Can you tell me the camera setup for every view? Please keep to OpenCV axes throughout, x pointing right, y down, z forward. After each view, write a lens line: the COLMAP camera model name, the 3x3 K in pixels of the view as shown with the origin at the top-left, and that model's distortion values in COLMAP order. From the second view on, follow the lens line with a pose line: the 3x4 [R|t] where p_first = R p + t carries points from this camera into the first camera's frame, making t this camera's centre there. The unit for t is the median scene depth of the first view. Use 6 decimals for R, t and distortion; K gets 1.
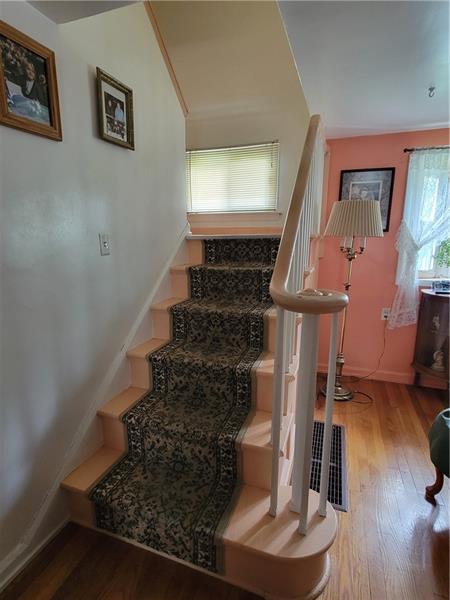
lens RADIAL K [[316.9, 0, 222.4], [0, 316.9, 303.5], [0, 0, 1]] dist [-0.006591, 0.002677]
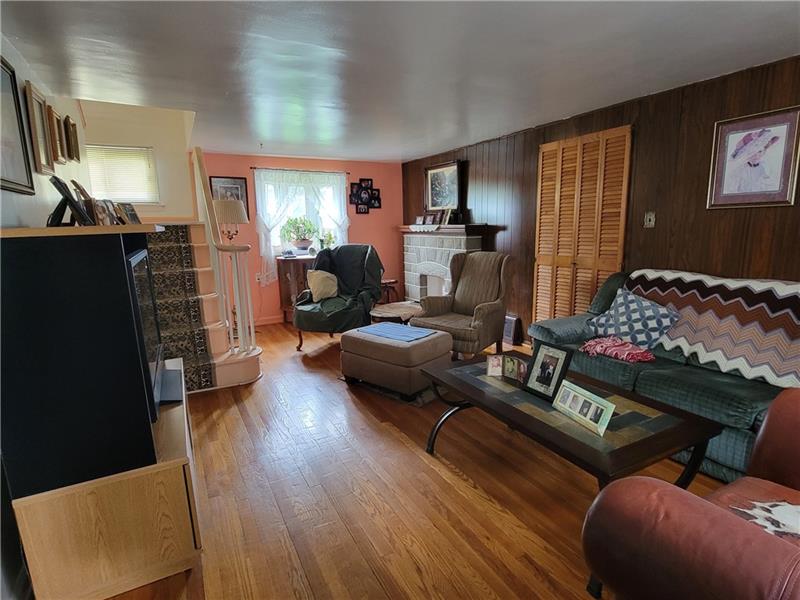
lens RADIAL K [[422.5, 0, 402.3], [0, 422.5, 302.4], [0, 0, 1]] dist [-0.006591, 0.002677]
pose [[0.656347, -0.147630, 0.739875, -0.621457], [0.172300, 0.984083, 0.043509, 0.223005], [-0.734521, 0.098924, 0.671336, -0.960574]]
